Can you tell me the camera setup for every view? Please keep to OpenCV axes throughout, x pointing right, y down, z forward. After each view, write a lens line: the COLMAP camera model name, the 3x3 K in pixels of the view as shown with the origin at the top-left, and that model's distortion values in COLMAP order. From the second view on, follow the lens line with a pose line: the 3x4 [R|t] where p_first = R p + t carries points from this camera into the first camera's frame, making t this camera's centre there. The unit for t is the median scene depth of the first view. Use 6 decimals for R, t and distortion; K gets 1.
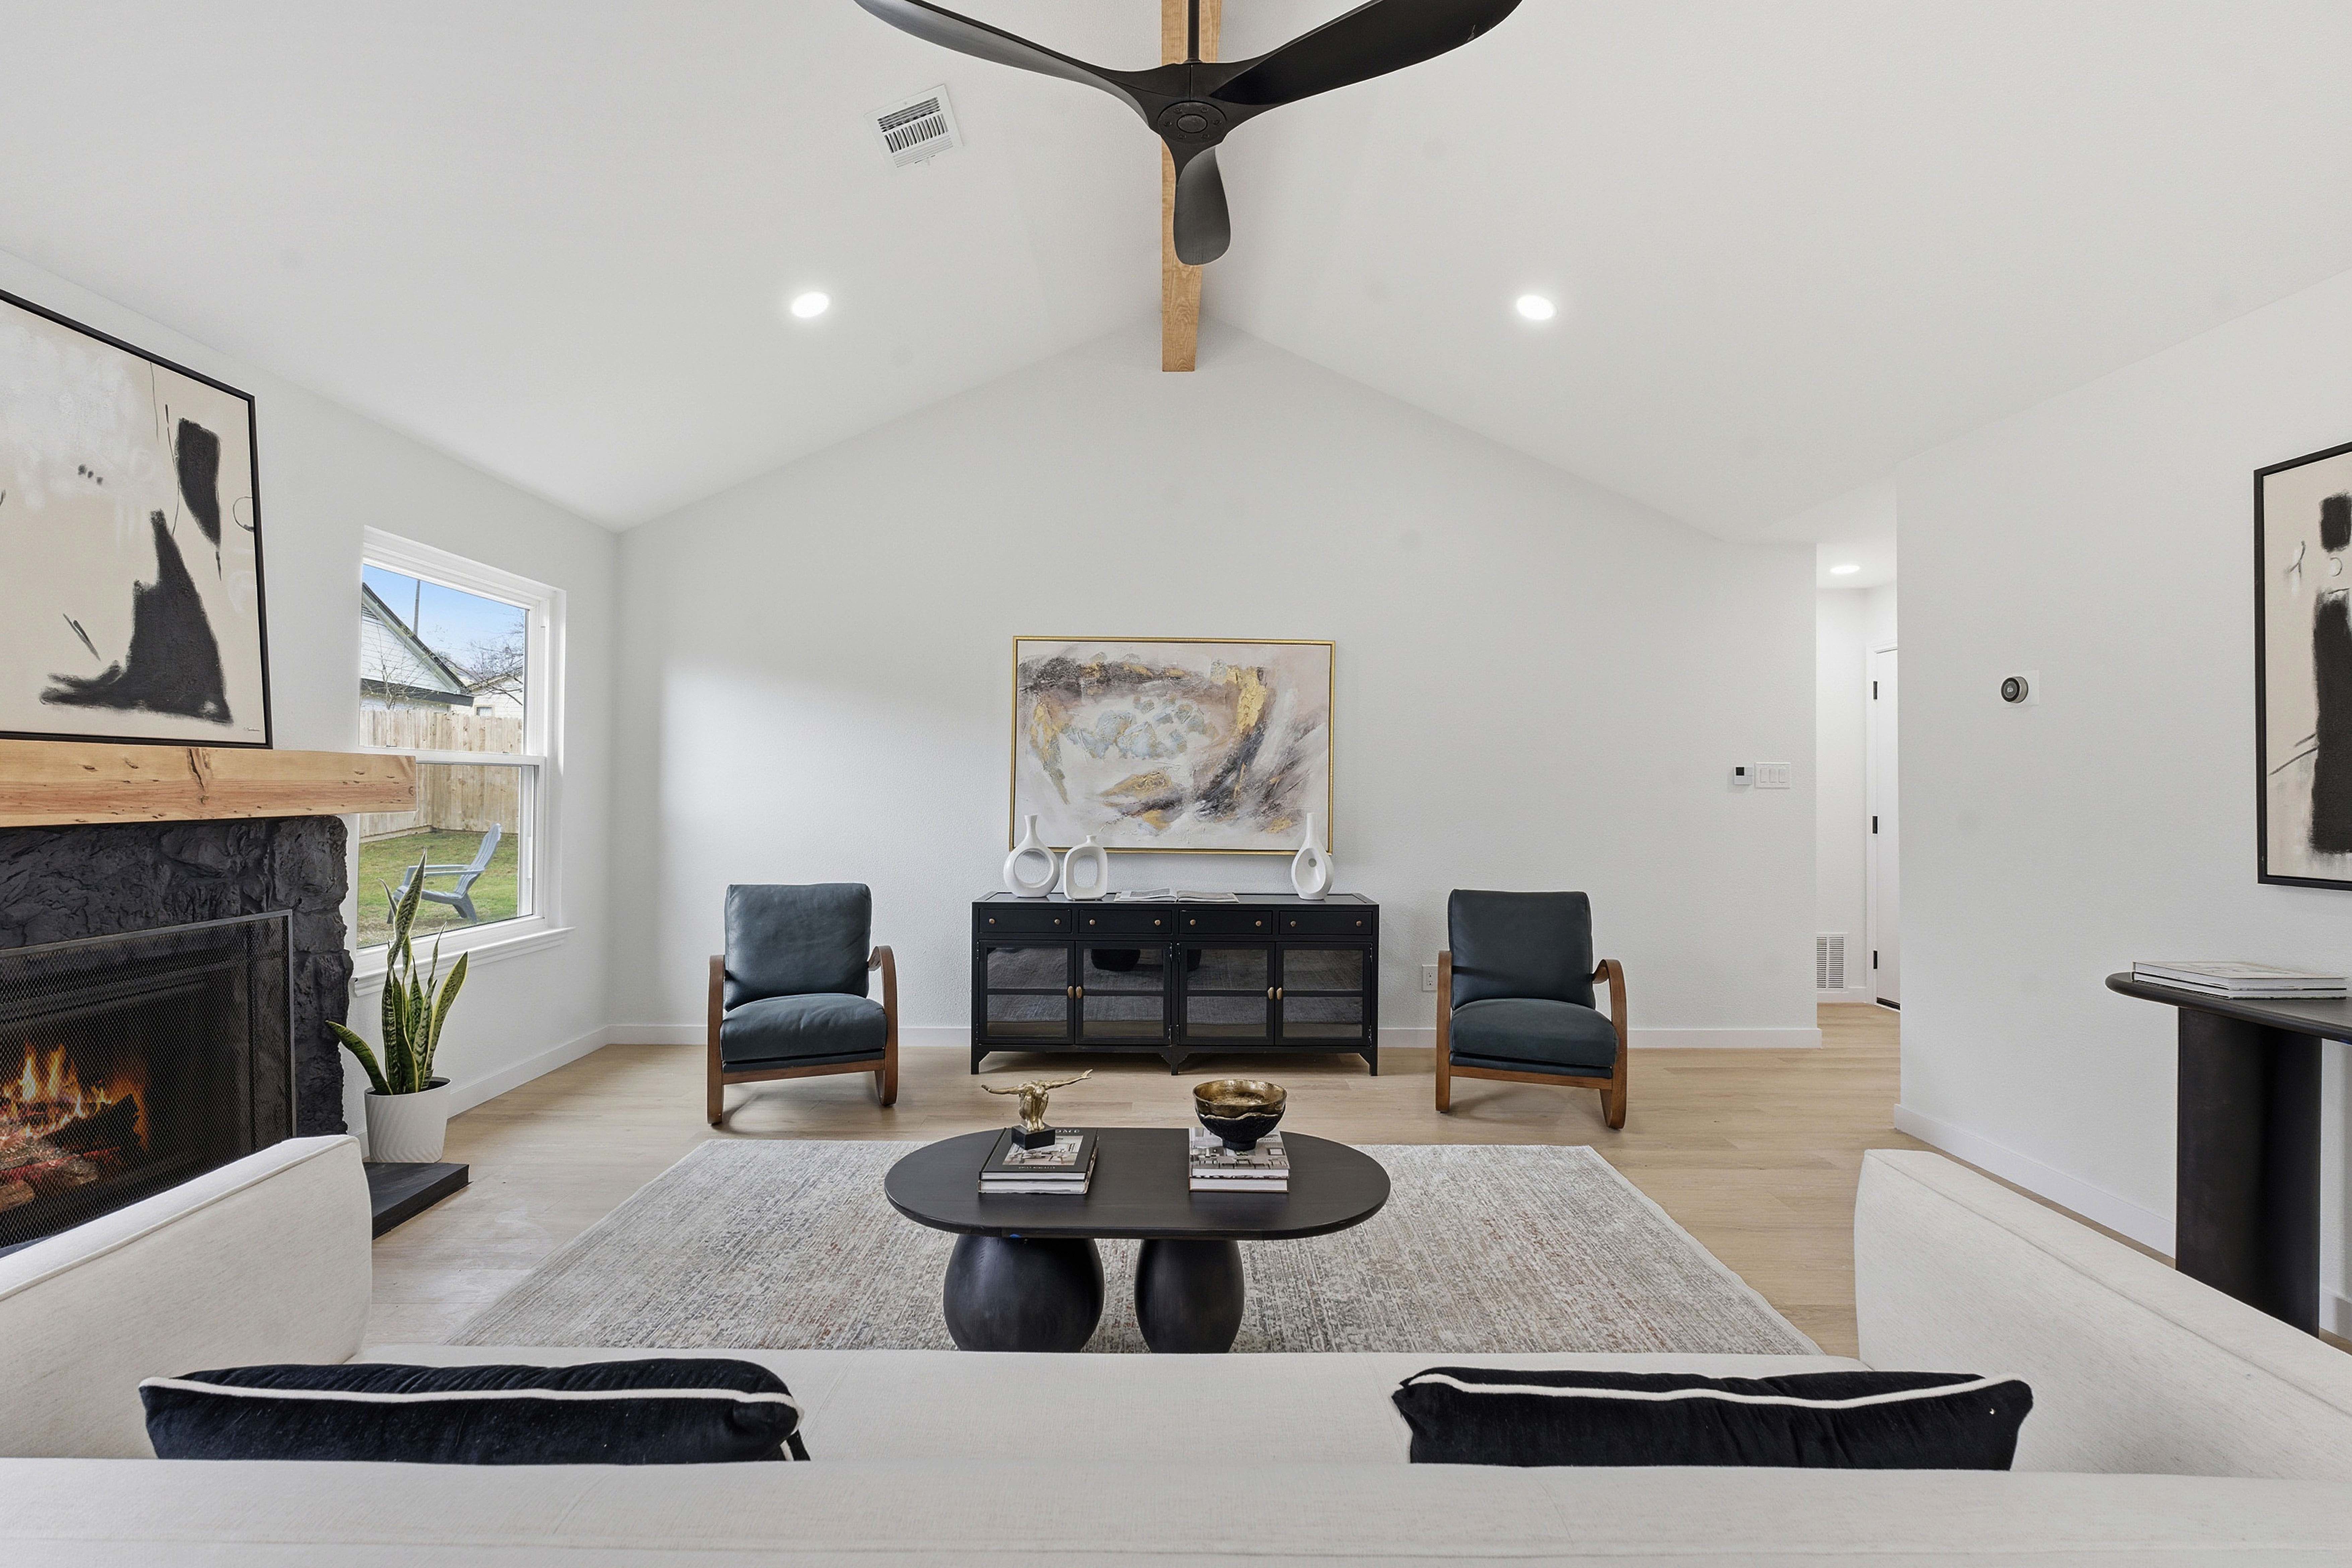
lens RADIAL K [[1045.4, 0, 1175.3], [0, 1045.4, 769.0], [0, 0, 1]] dist [-0.012517, 0.001296]
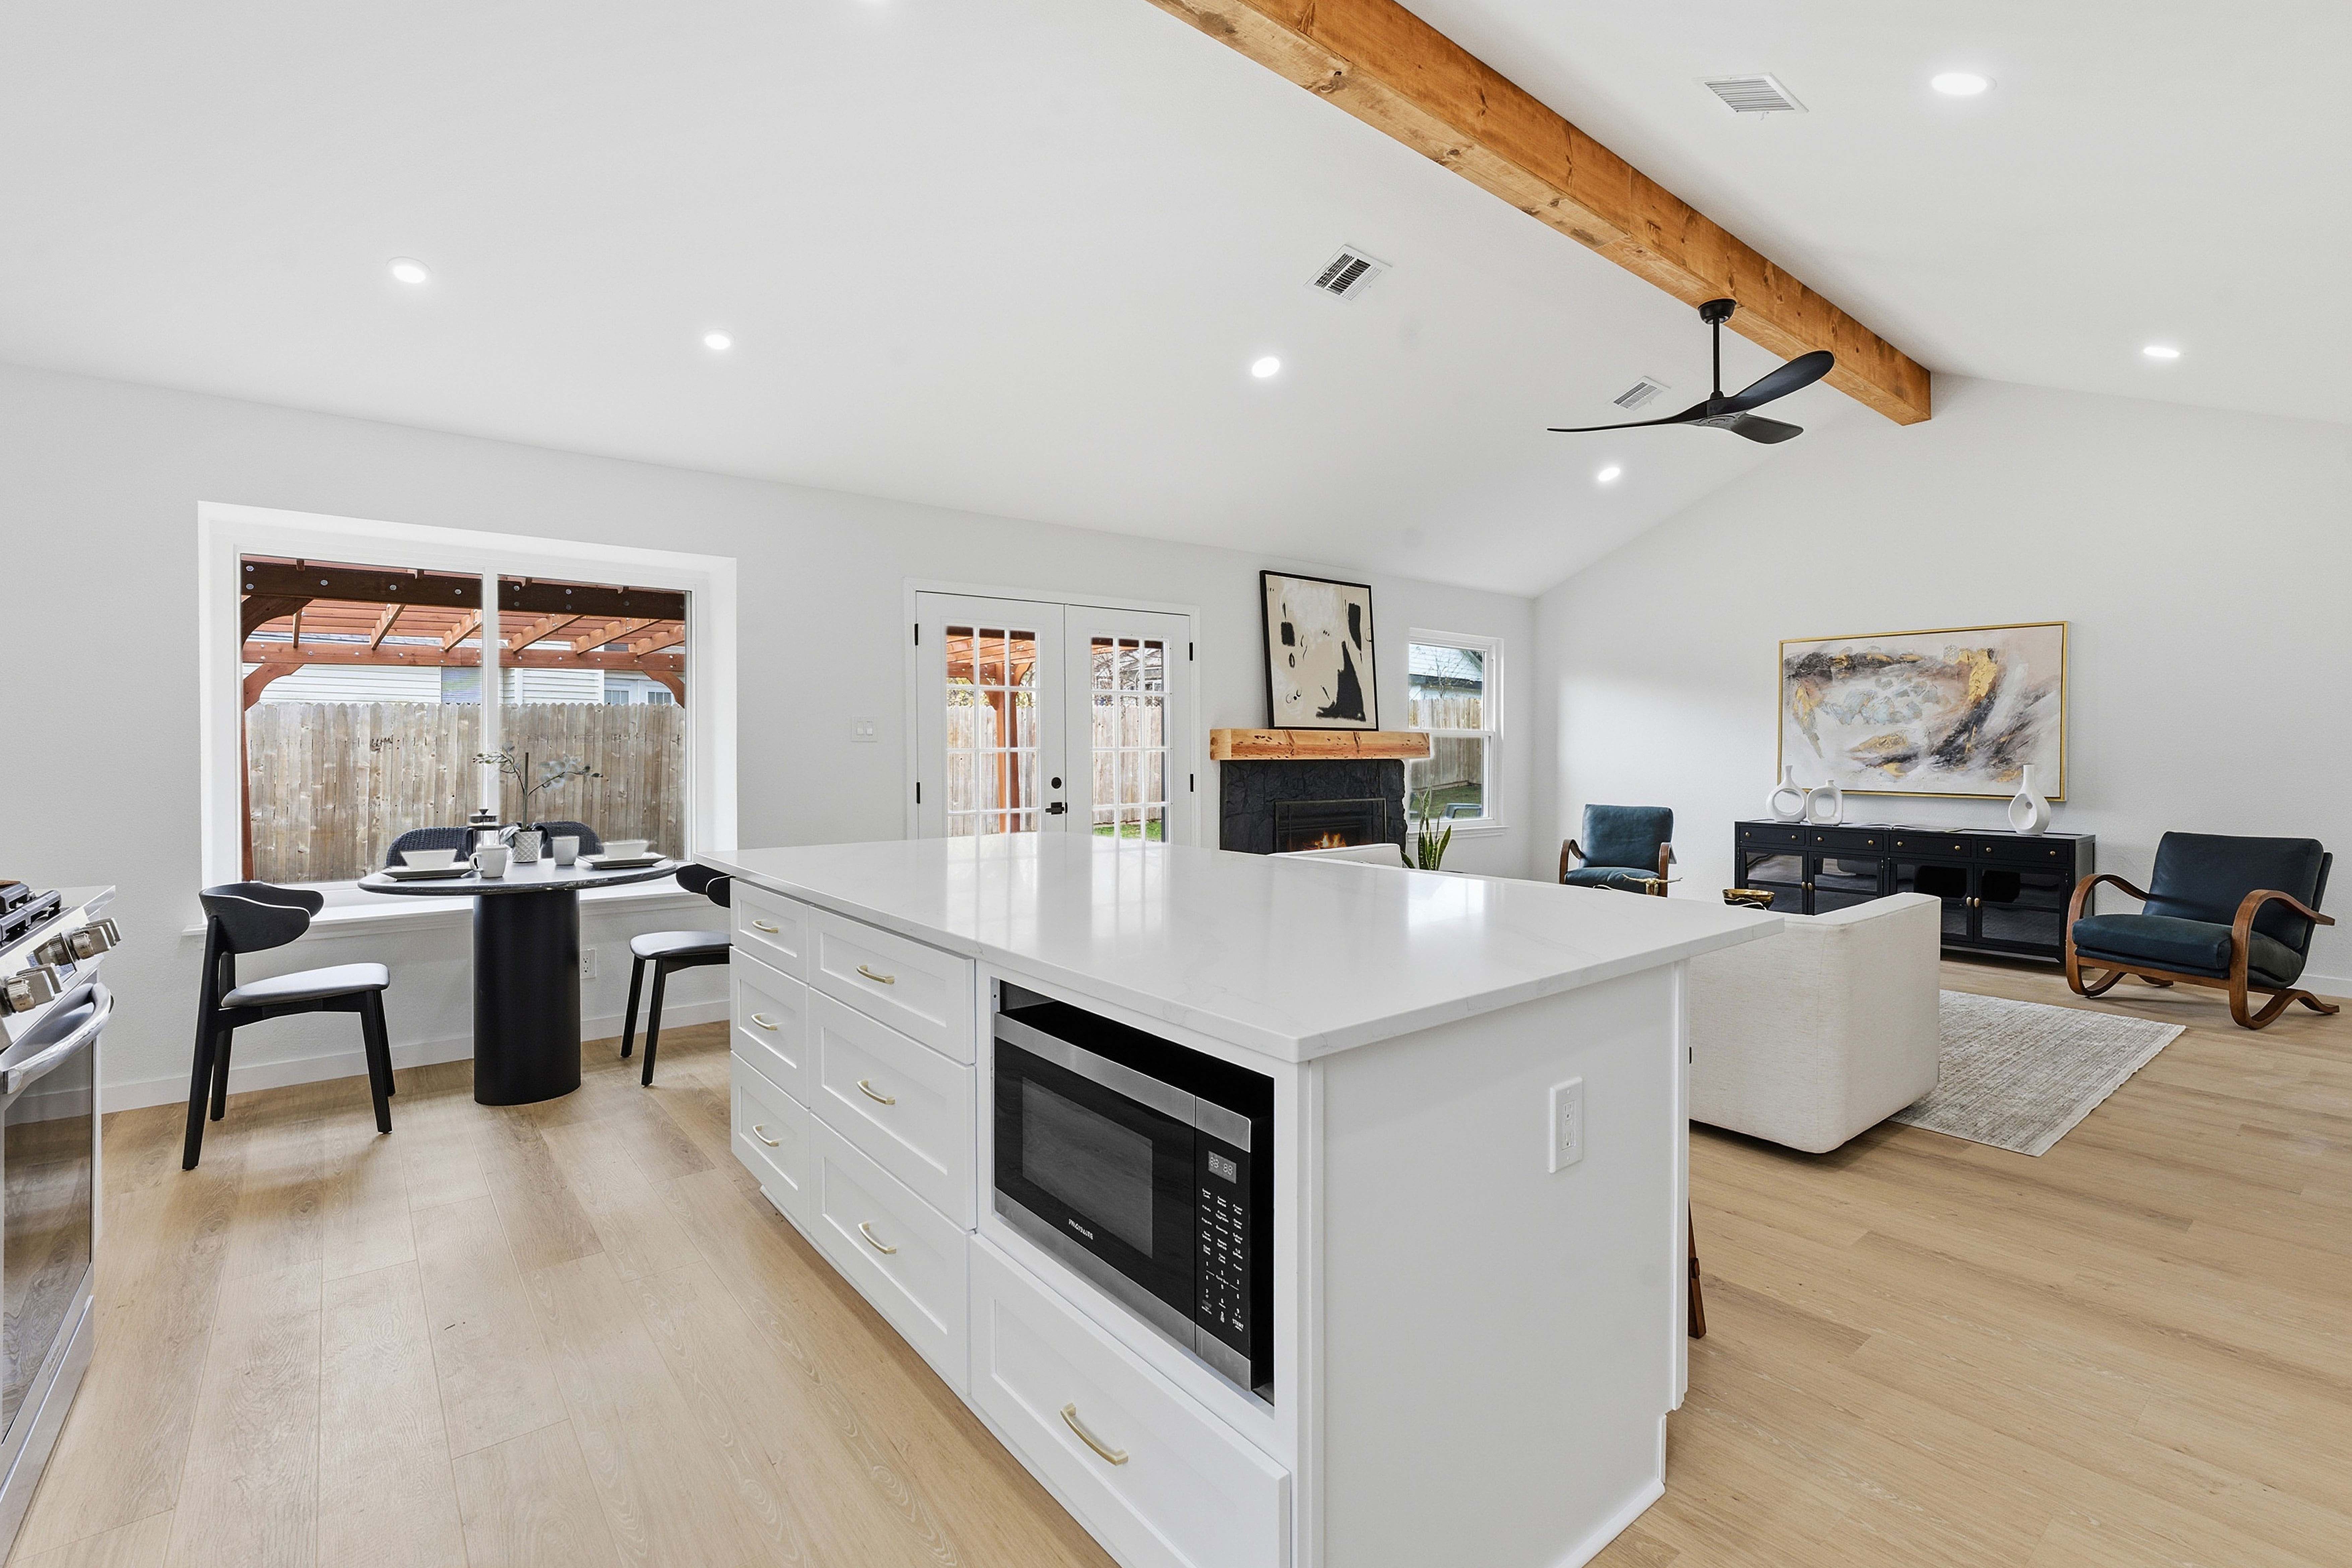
lens RADIAL K [[1055.8, 0, 1177.8], [0, 1055.8, 755.4], [0, 0, 1]] dist [-0.015254, 0.000252]
pose [[0.620780, -0.000603, -0.783985, 0.493752], [0.014059, 0.999847, 0.010363, 0.003665], [0.783859, -0.017455, 0.620694, -0.576190]]
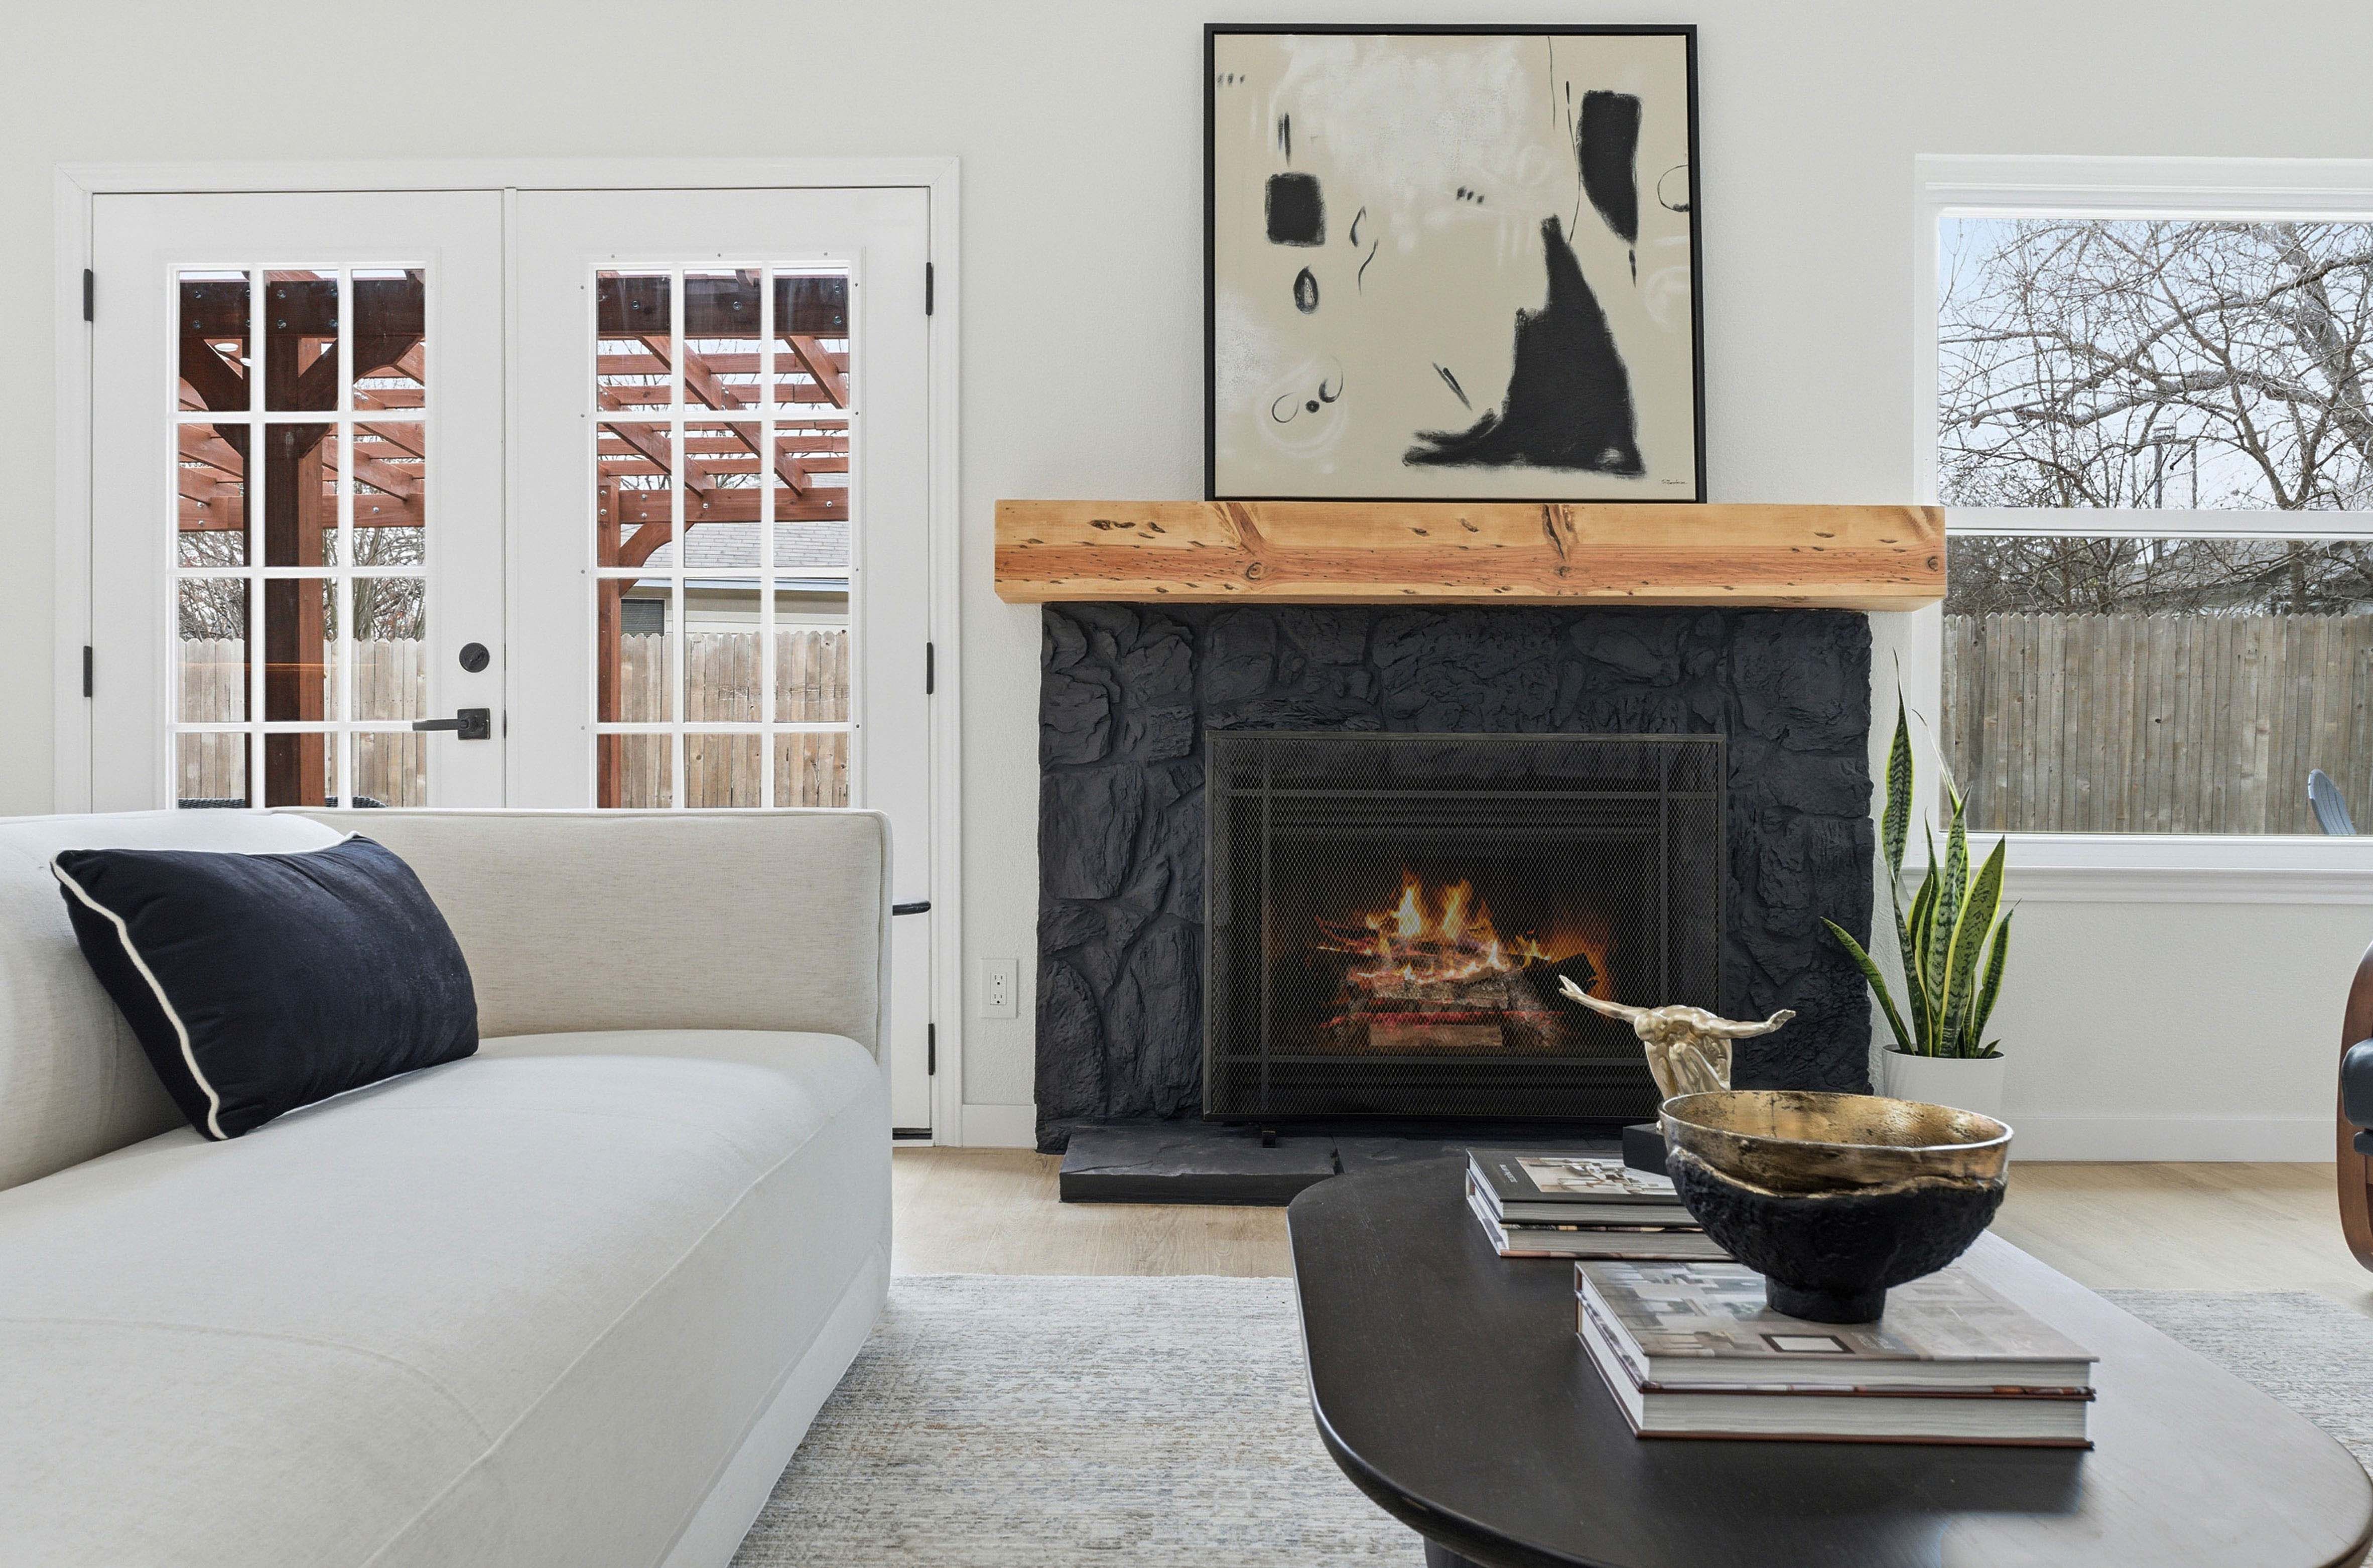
lens RADIAL K [[1969.0, 0, 1186.5], [0, 1969.0, 784.0], [0, 0, 1]] dist [-0.014118, -0.004191]
pose [[-0.012773, -0.005420, -0.999904, 0.309148], [0.008077, 0.999952, -0.005524, 0.112136], [0.999886, -0.008147, -0.012729, 0.422151]]
